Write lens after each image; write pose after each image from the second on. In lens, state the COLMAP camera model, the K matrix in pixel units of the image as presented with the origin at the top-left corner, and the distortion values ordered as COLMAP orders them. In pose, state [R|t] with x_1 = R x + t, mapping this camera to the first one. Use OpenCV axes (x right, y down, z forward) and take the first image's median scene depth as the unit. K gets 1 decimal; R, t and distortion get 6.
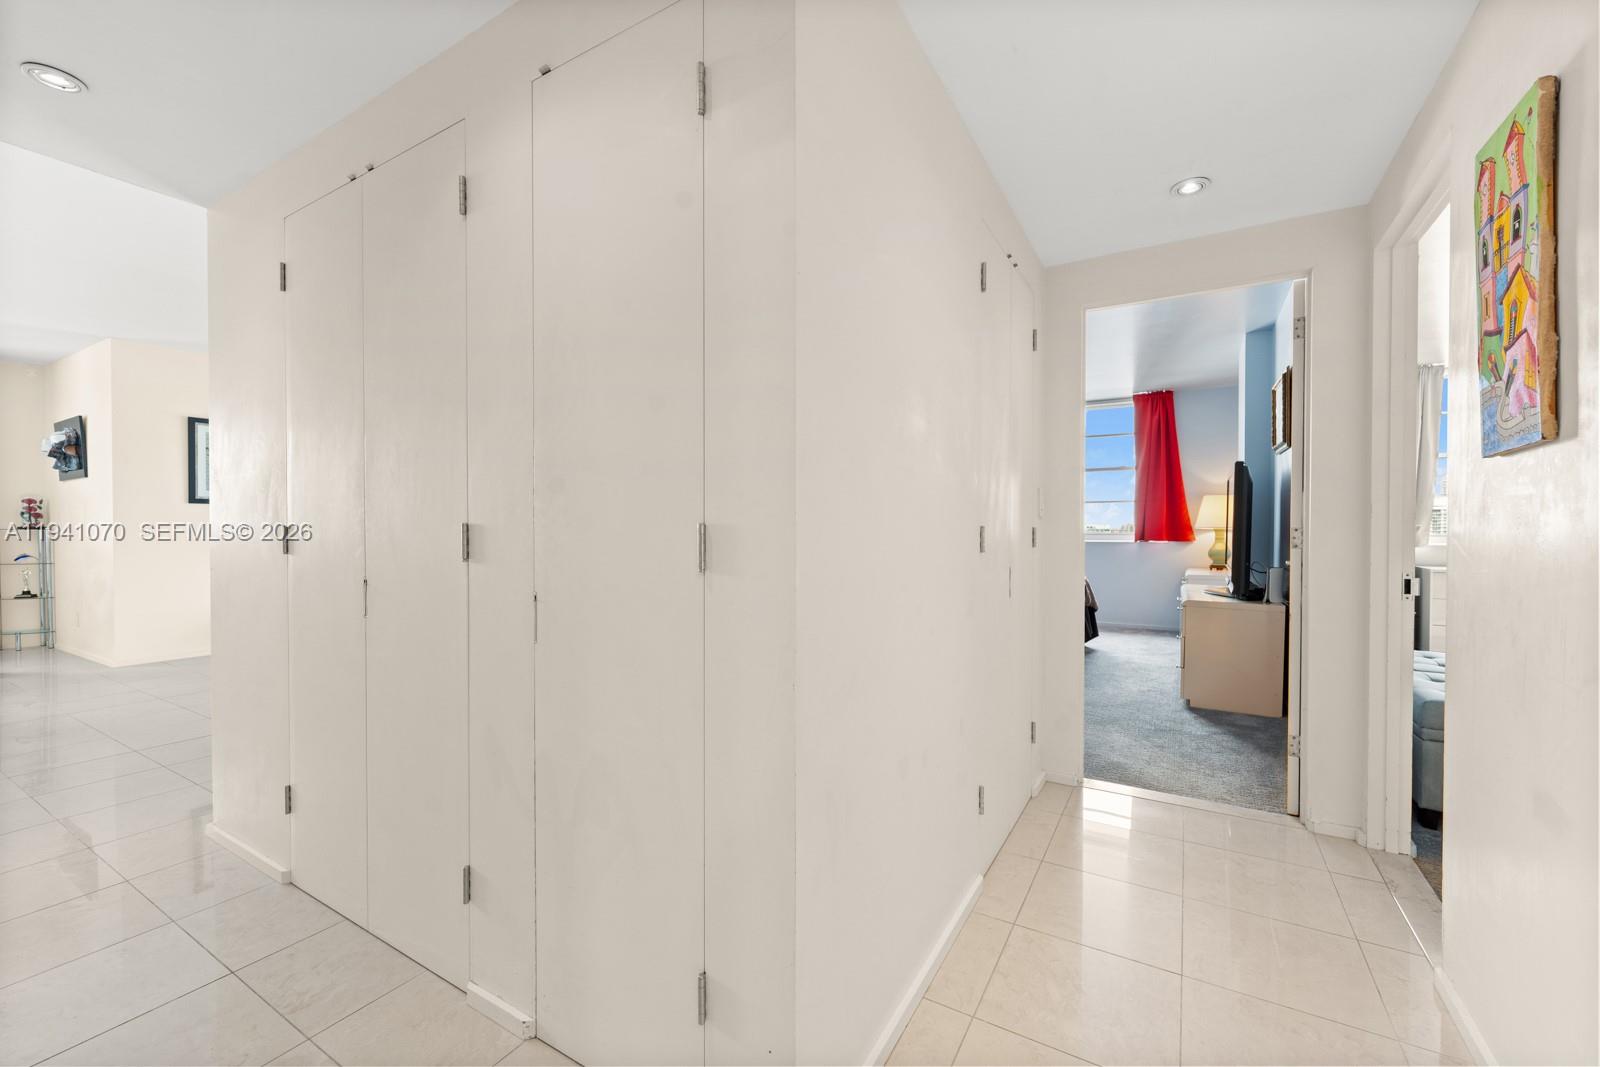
lens RADIAL K [[648.2, 0, 794.5], [0, 648.2, 540.9], [0, 0, 1]] dist [-0.001353, -0.000315]
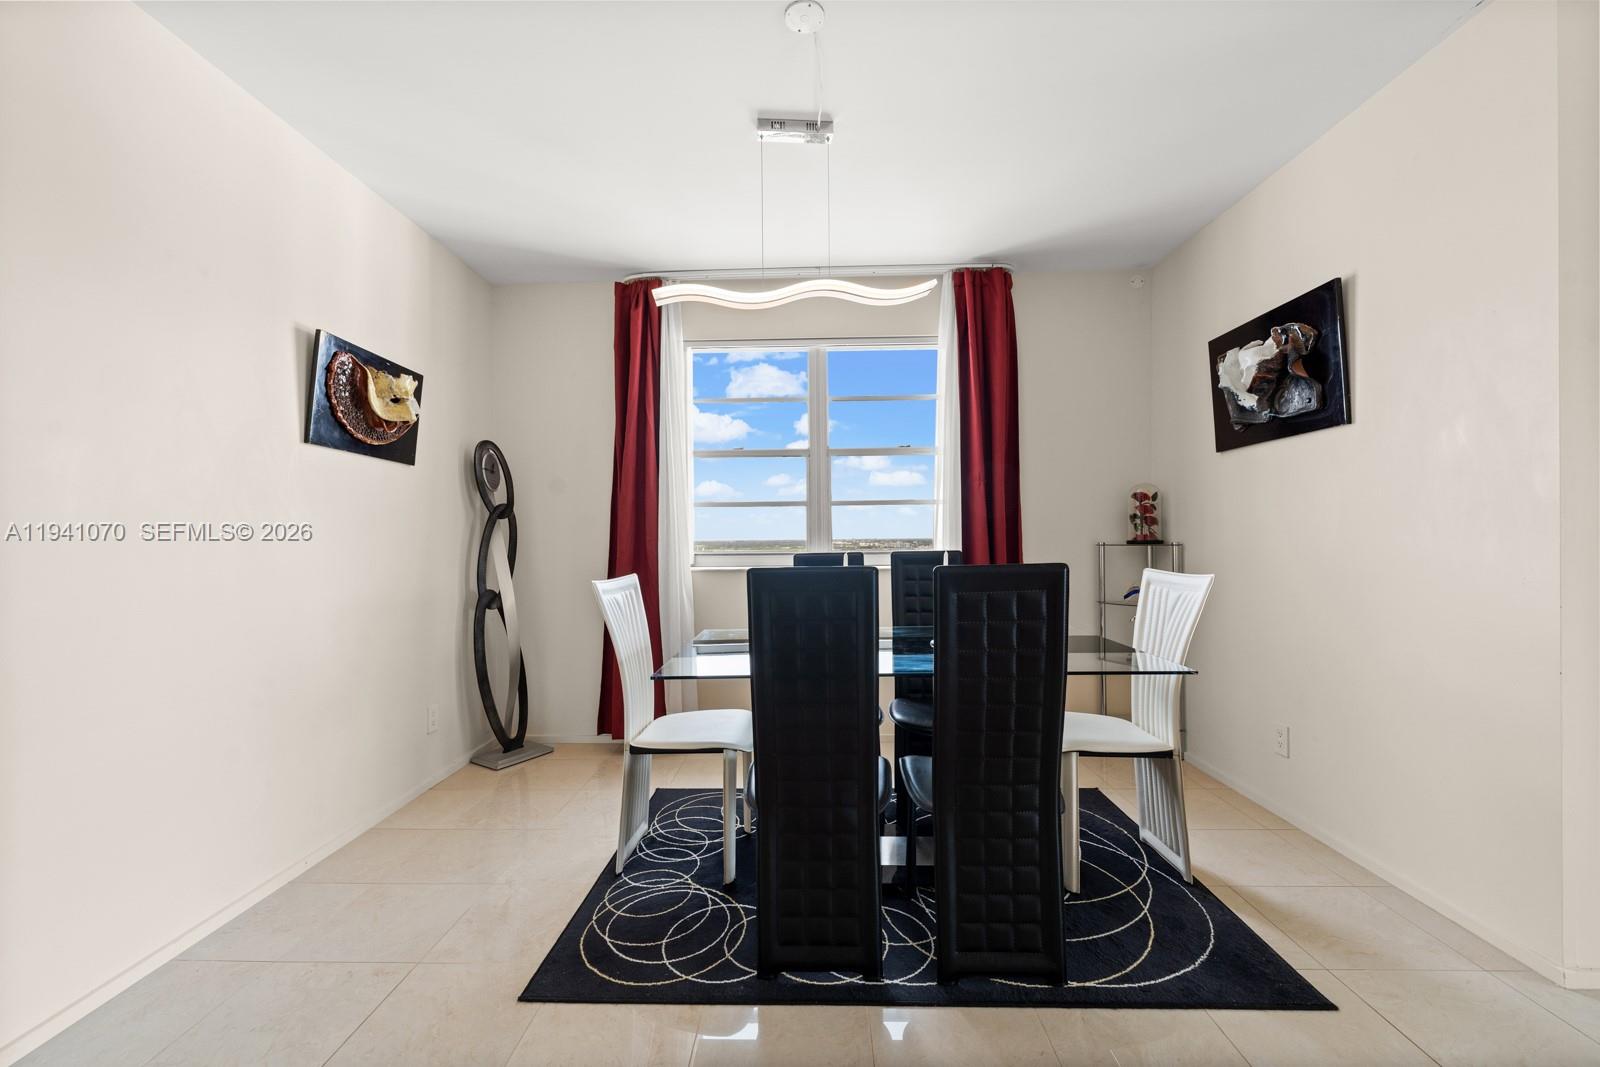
lens RADIAL K [[645.7, 0, 797.0], [0, 645.7, 538.2], [0, 0, 1]] dist [-0.001353, -0.000475]
pose [[0.491282, -0.005649, -0.870982, -0.829821], [-0.003366, 0.999959, -0.008384, -0.017639], [0.870994, 0.007051, 0.491243, 0.441805]]
